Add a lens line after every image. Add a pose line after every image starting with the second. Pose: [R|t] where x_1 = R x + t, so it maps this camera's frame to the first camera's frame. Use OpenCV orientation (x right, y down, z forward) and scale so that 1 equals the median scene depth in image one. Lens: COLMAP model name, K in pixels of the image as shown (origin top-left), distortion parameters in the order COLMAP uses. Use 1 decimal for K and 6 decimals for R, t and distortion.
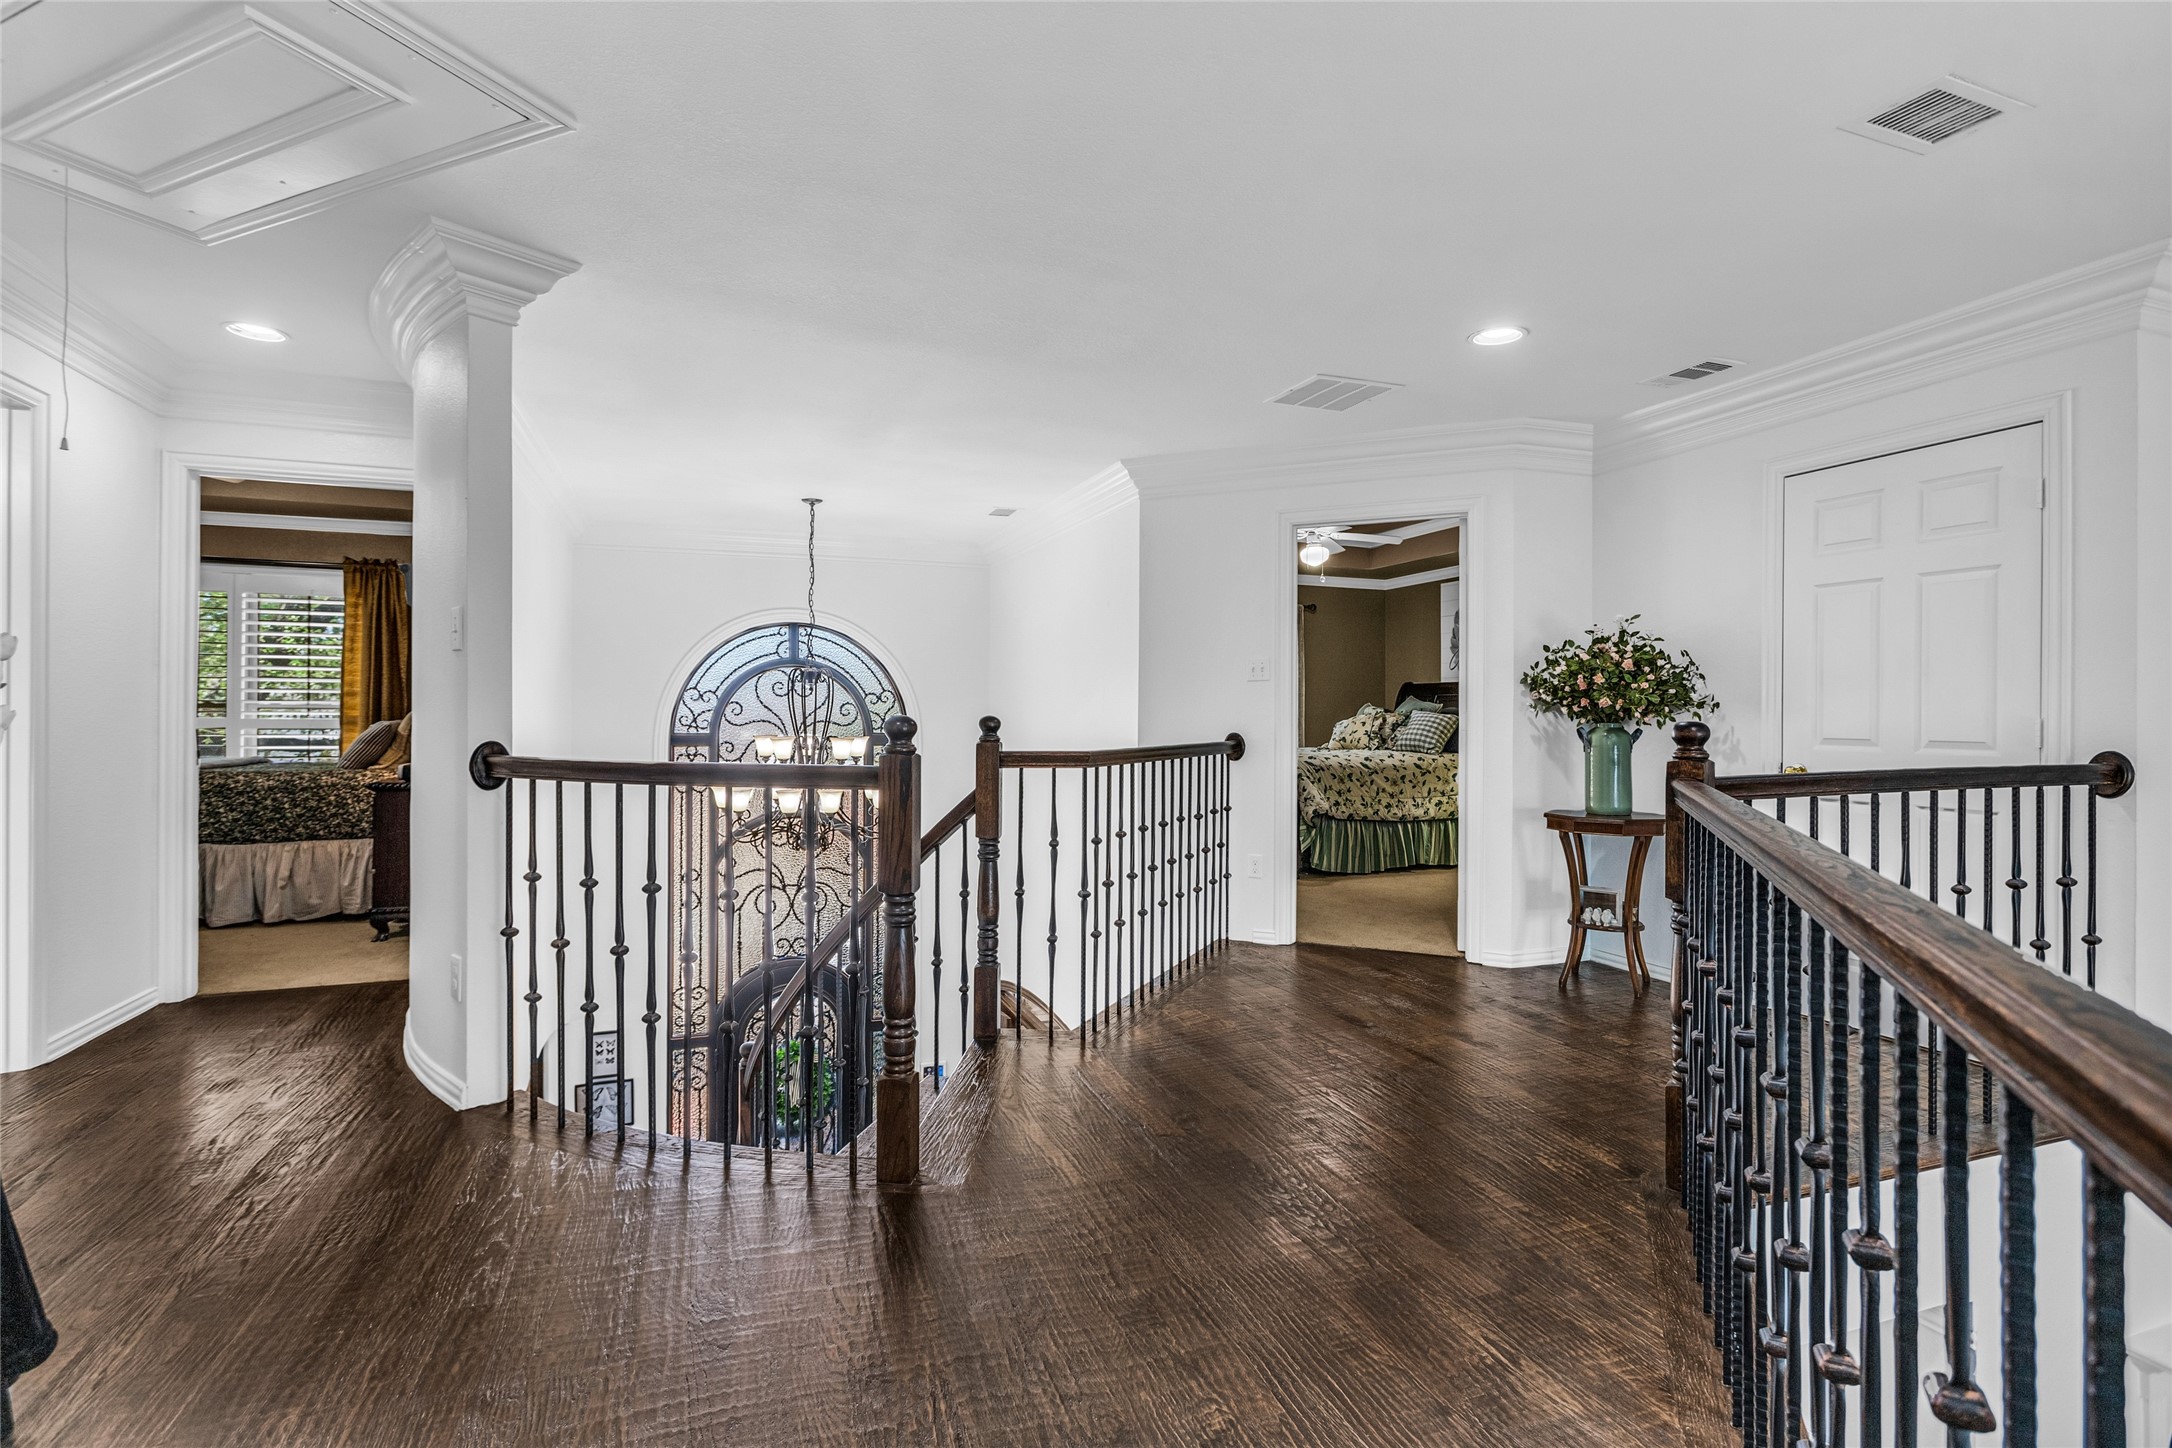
lens RADIAL K [[1045.5, 0, 1085.3], [0, 1045.5, 721.9], [0, 0, 1]] dist [-0.005373, 0.000445]
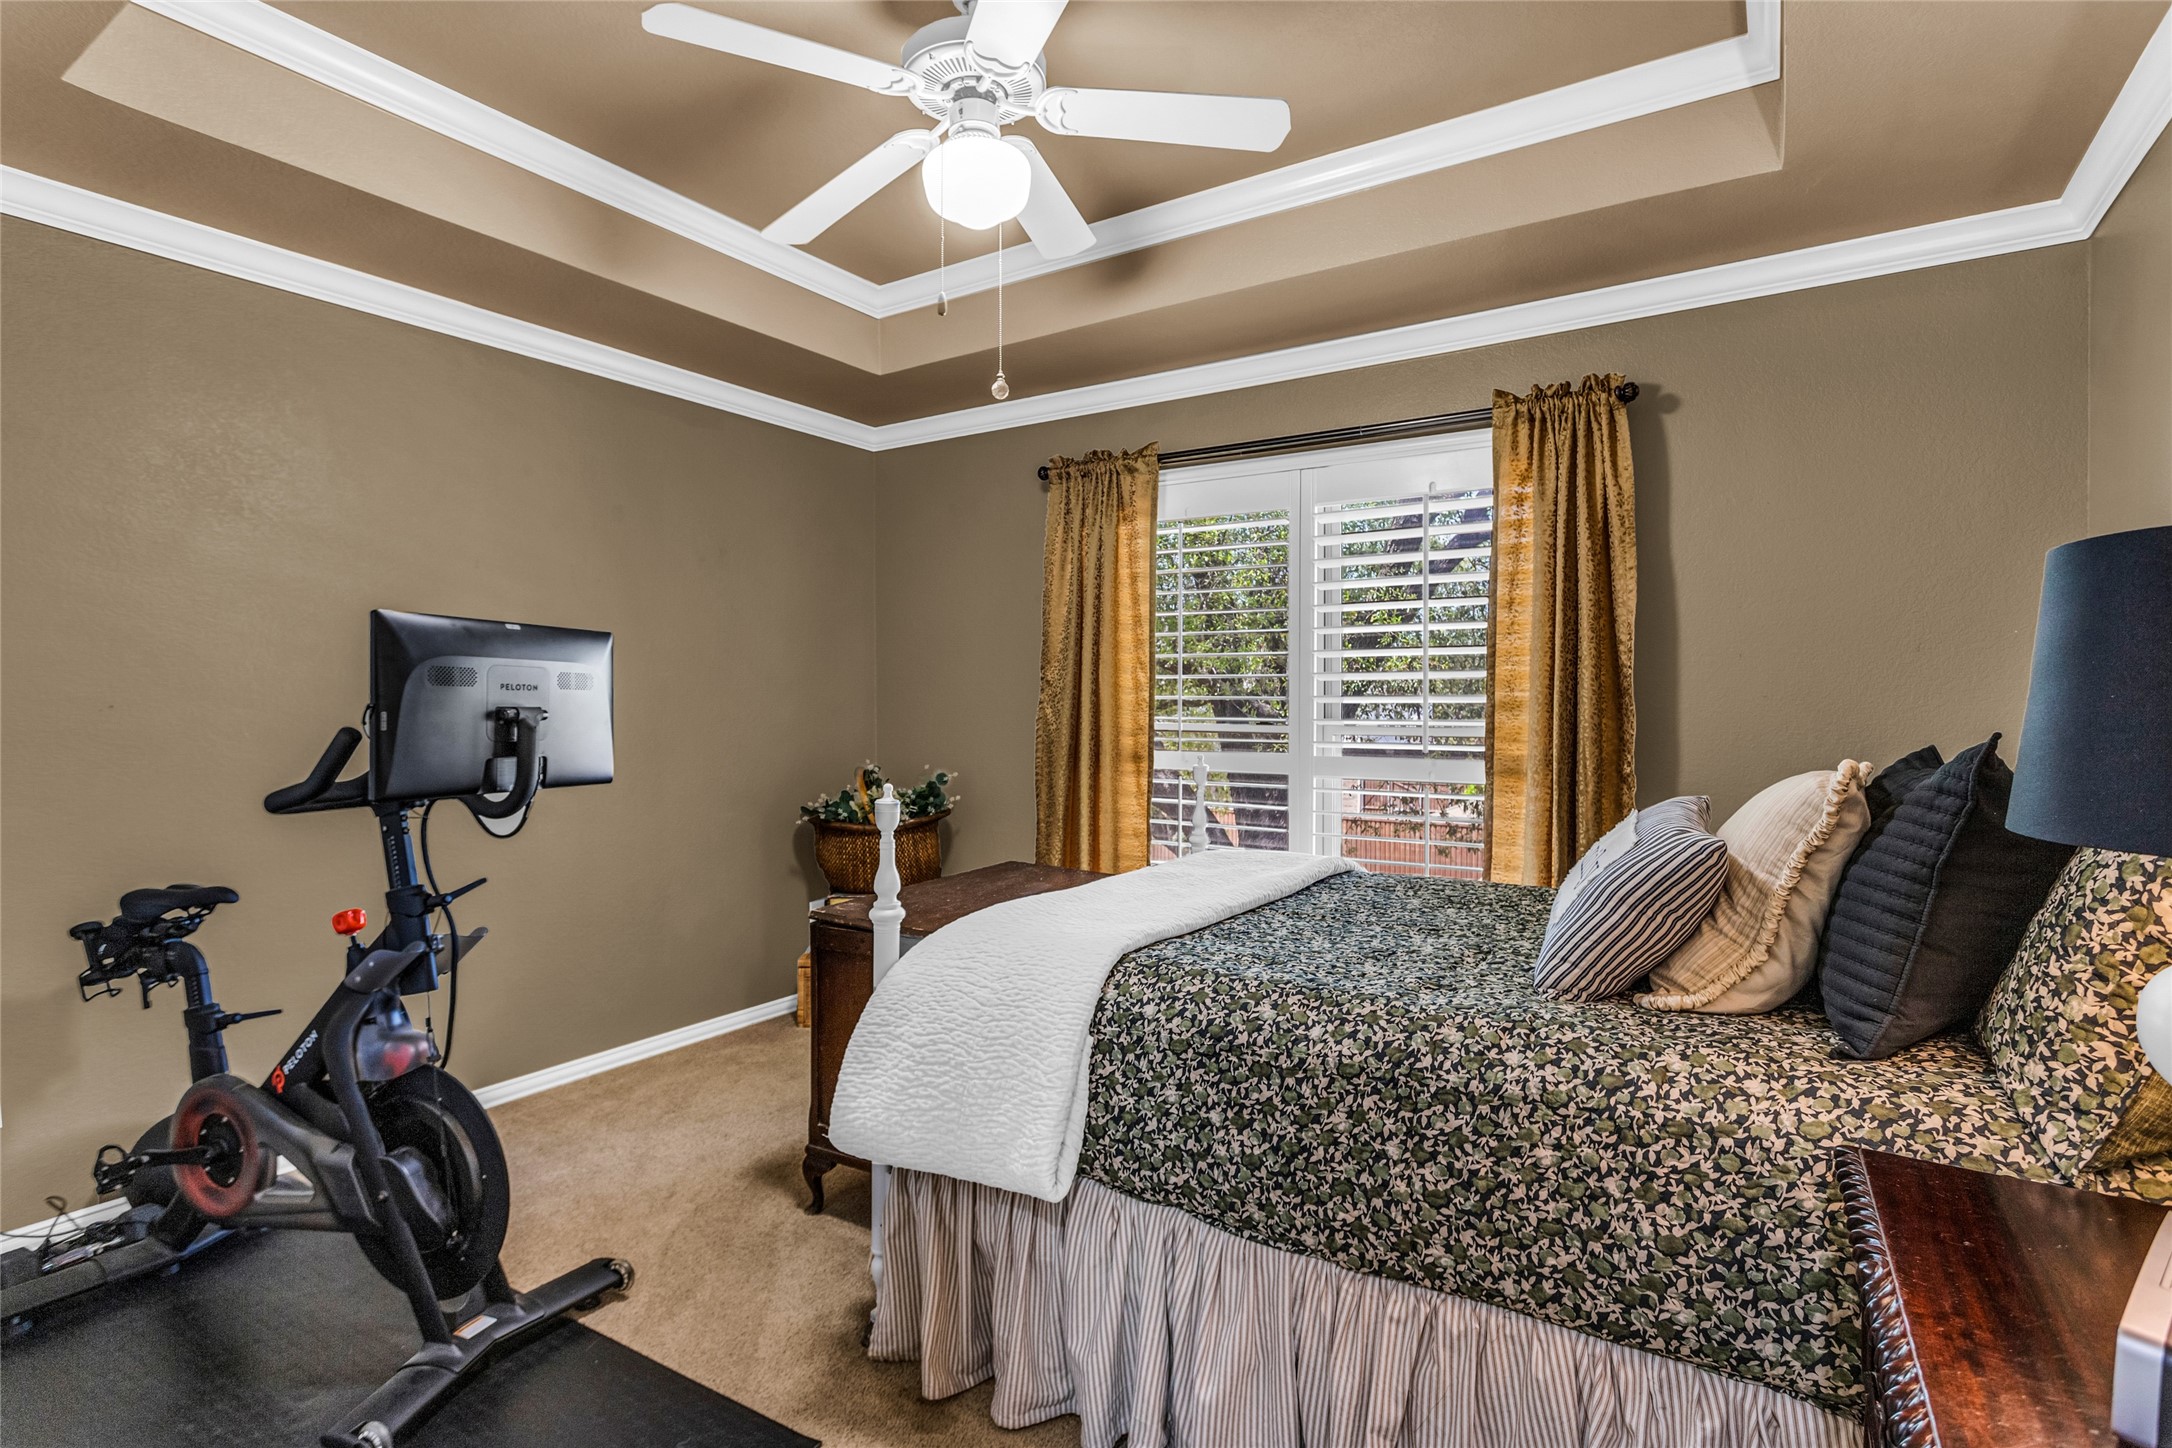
lens RADIAL K [[1045.5, 0, 1087.9], [0, 1045.5, 719.5], [0, 0, 1]] dist [-0.005373, 0.000445]
pose [[0.597166, -0.000934, -0.802117, -0.453622], [0.010019, 0.999930, 0.006295, -0.025461], [0.802055, -0.011796, 0.597134, 0.590508]]
